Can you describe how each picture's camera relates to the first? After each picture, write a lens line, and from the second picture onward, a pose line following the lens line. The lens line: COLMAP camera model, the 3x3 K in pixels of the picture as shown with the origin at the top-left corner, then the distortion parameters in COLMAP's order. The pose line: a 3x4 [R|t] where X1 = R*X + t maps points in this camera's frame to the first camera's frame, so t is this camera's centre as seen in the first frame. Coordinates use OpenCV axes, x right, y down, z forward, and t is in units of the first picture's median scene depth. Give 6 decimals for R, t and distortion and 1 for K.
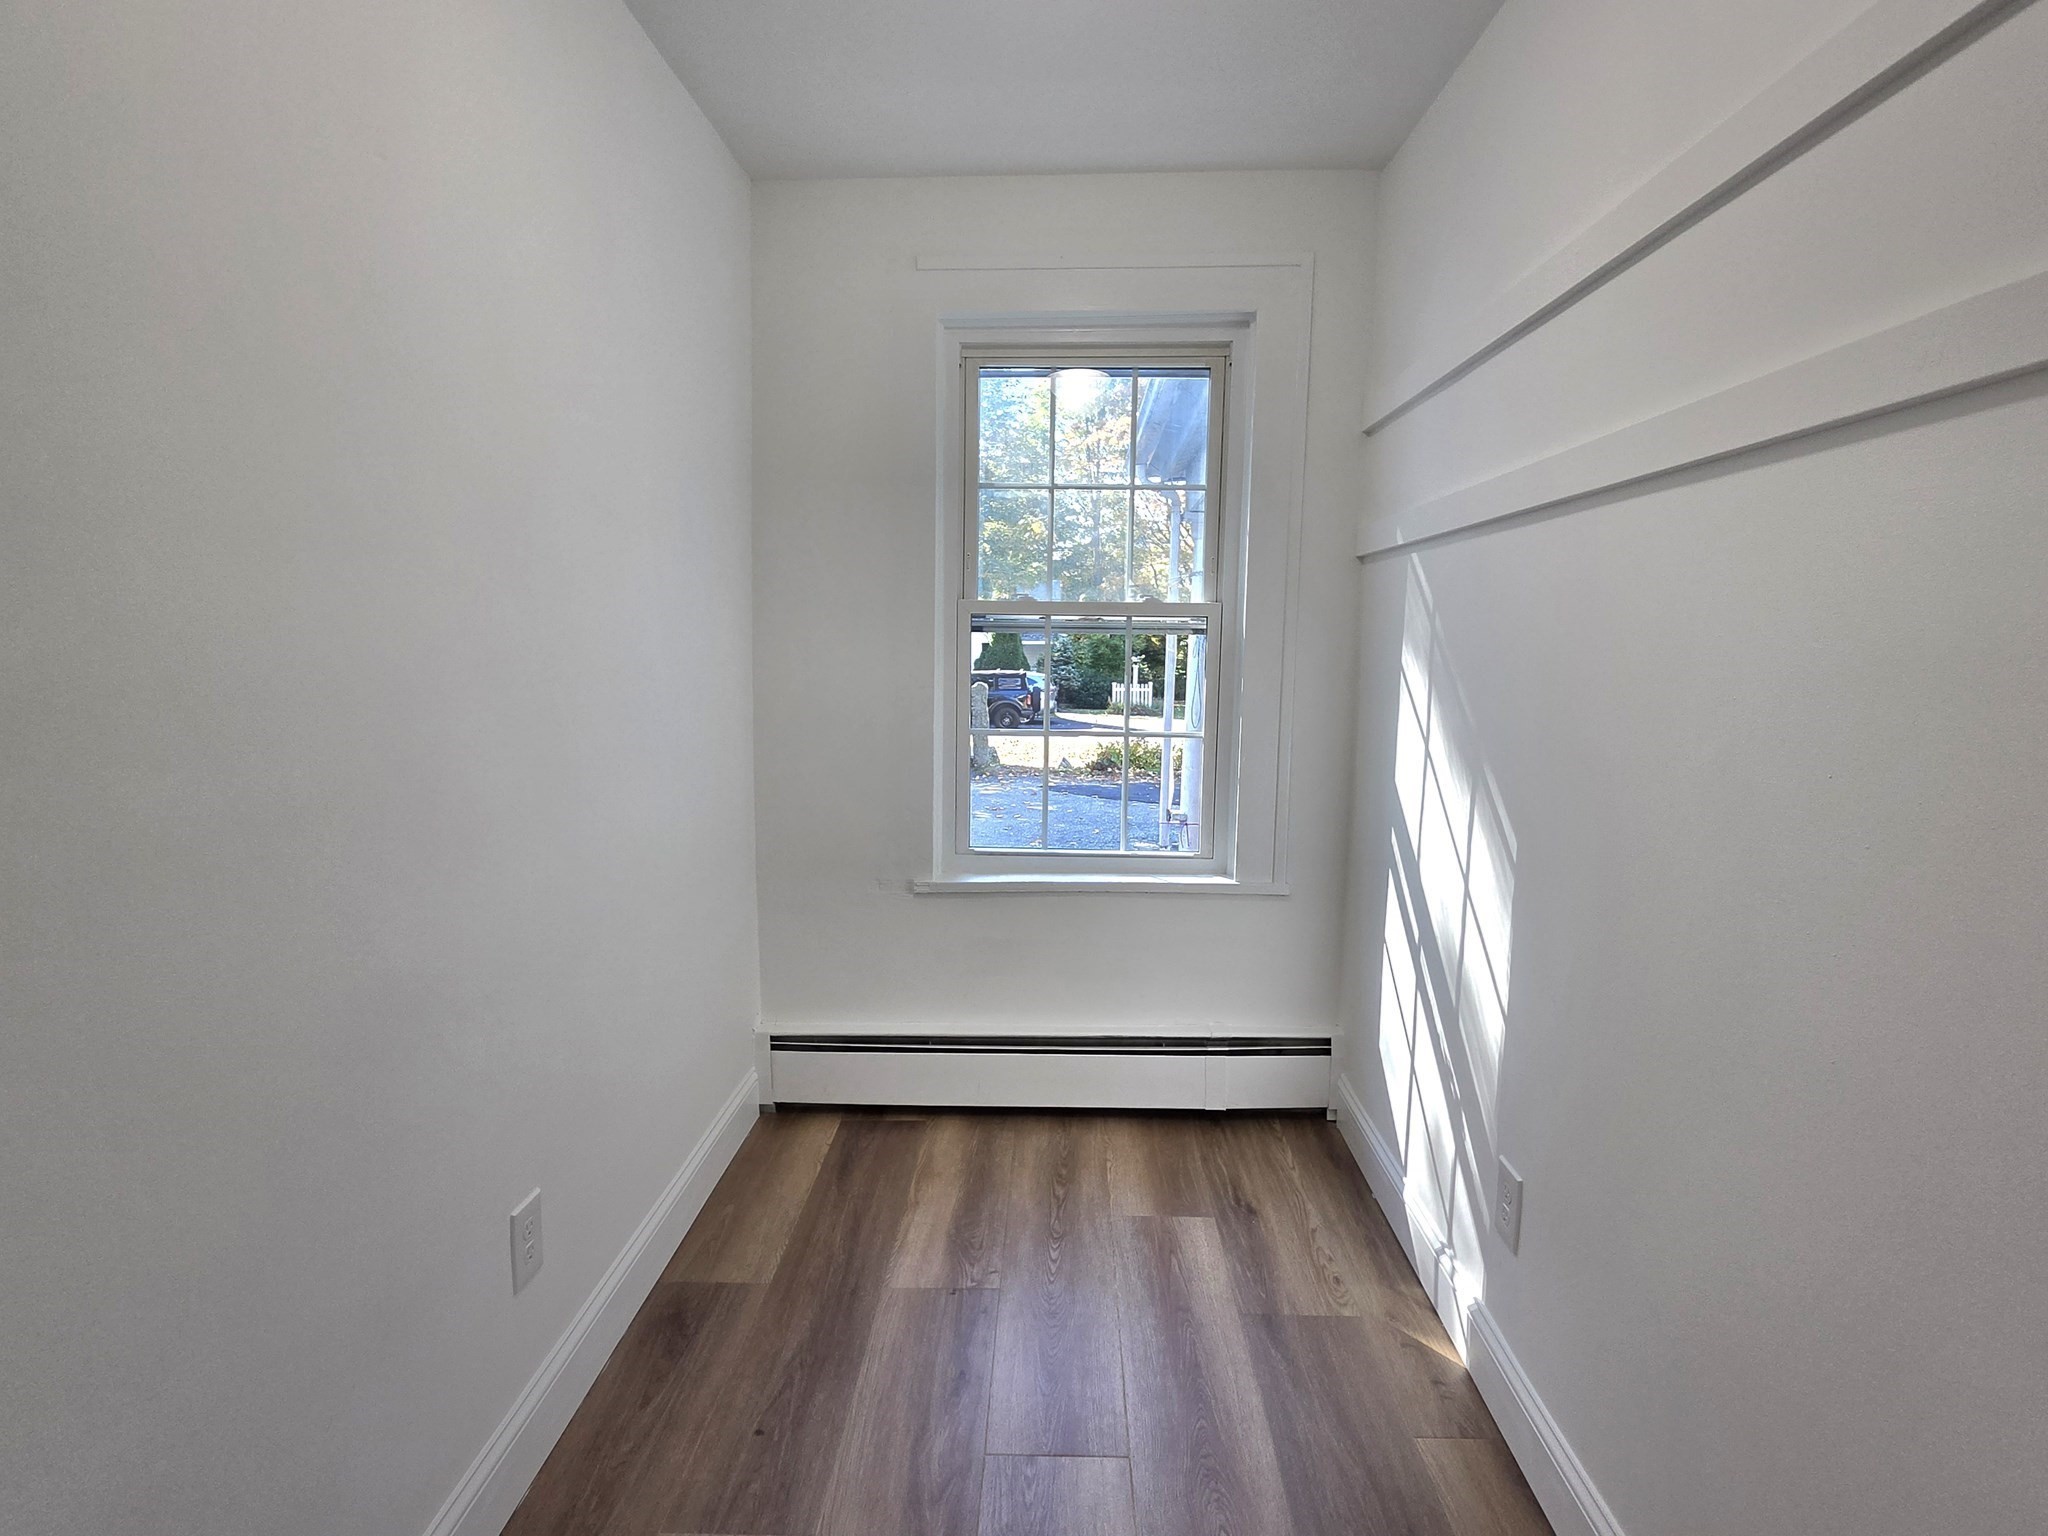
lens RADIAL K [[987.9, 0, 1019.0], [0, 987.9, 782.0], [0, 0, 1]] dist [-0.003505, 0.006949]
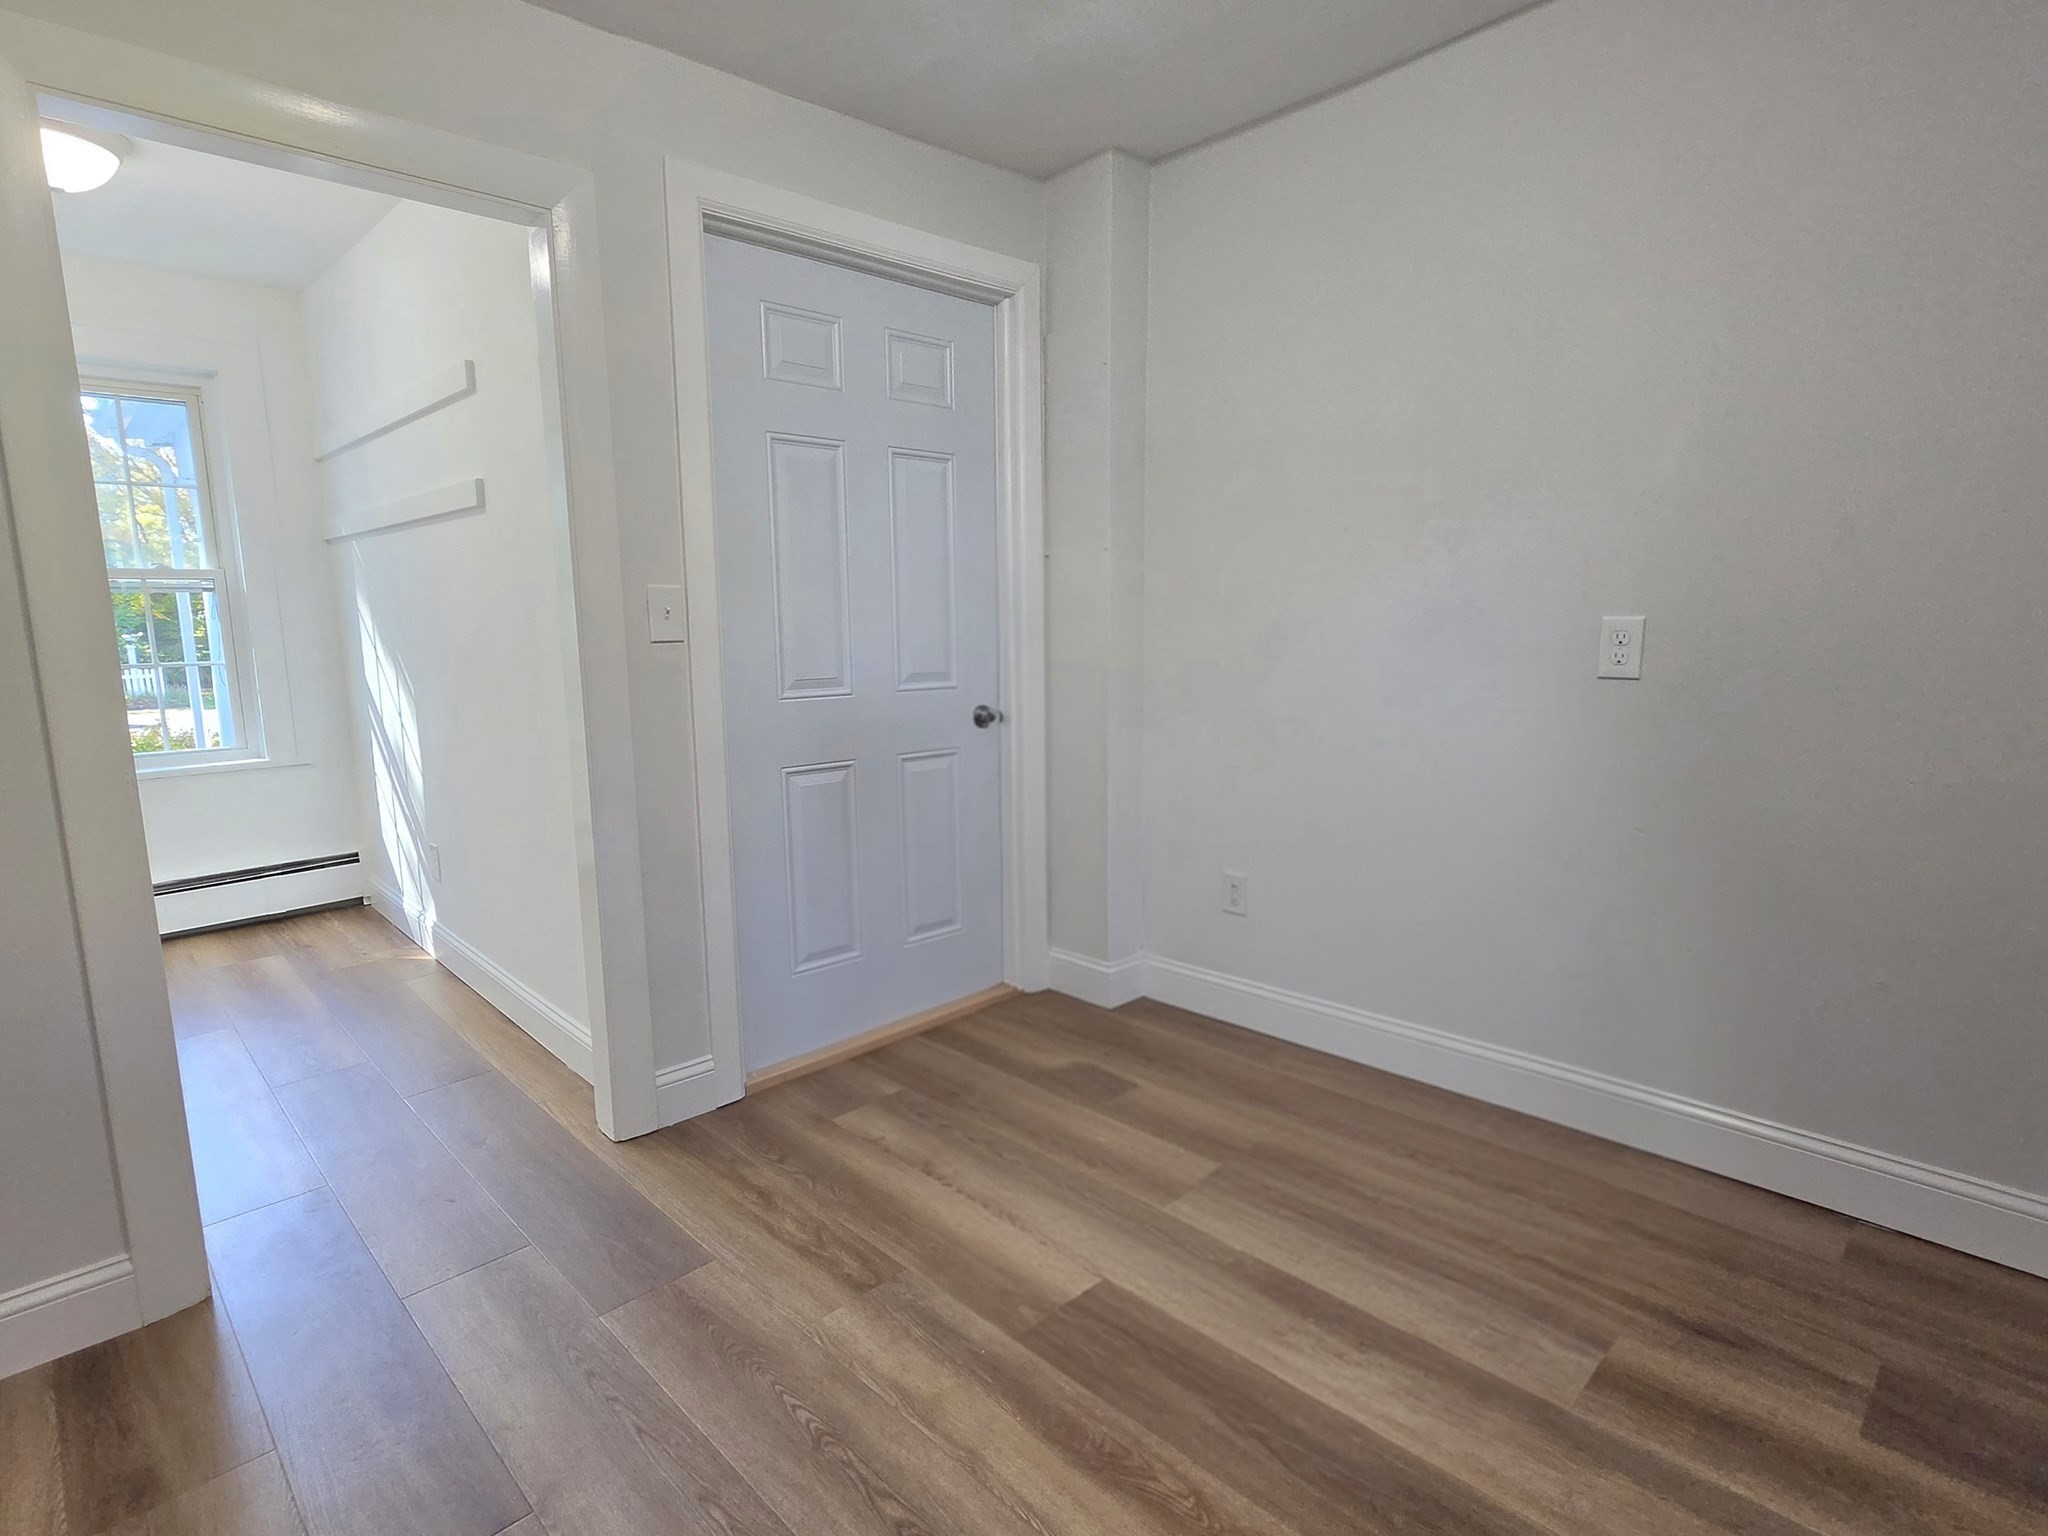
lens RADIAL K [[1069.9, 0, 1023.6], [0, 1069.9, 776.6], [0, 0, 1]] dist [-0.000749, -0.000363]
pose [[0.686490, -0.133363, 0.714805, -0.154874], [0.123403, 0.990145, 0.066218, 0.164931], [-0.716591, 0.042751, 0.696182, -0.944568]]
